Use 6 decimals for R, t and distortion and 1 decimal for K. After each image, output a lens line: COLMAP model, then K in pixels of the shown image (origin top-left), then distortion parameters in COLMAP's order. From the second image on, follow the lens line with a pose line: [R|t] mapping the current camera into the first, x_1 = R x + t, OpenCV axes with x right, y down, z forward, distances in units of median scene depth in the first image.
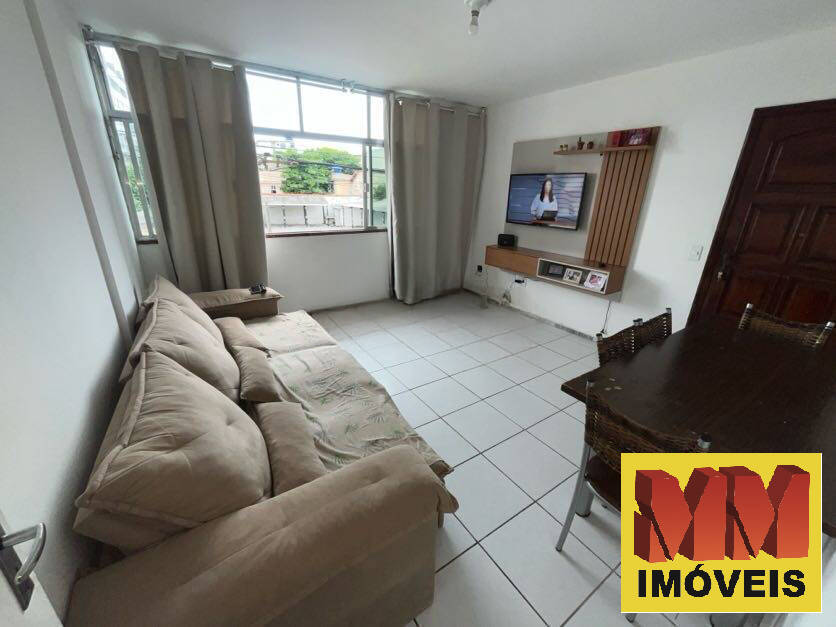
lens RADIAL K [[339.7, 0, 420.4], [0, 339.7, 312.9], [0, 0, 1]] dist [-0.001868, -0.000237]
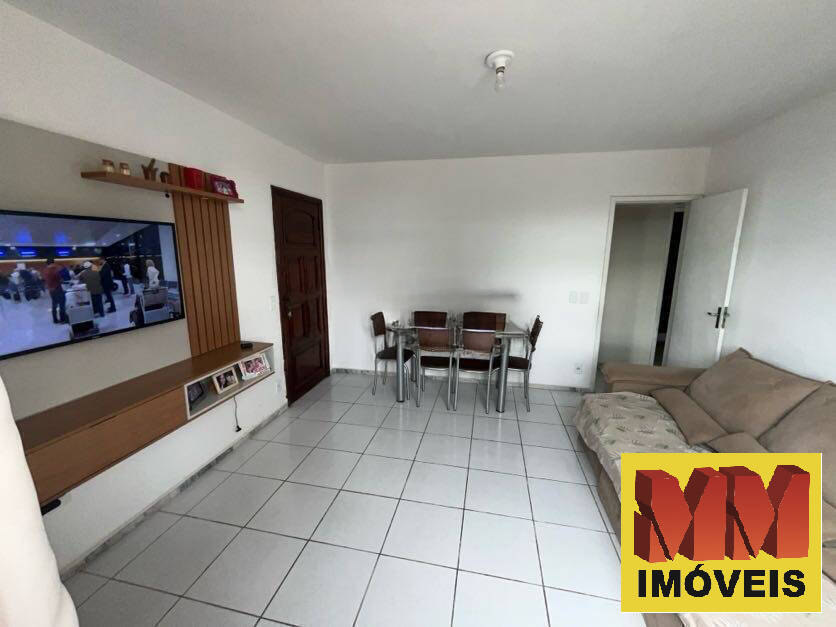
lens RADIAL K [[339.7, 0, 417.8], [0, 339.7, 312.6], [0, 0, 1]] dist [-0.001868, -0.000237]
pose [[-0.700890, -0.164398, 0.694065, -0.268604], [0.221840, 0.874571, 0.431175, -0.493960], [-0.677893, 0.456178, -0.576508, 1.267959]]
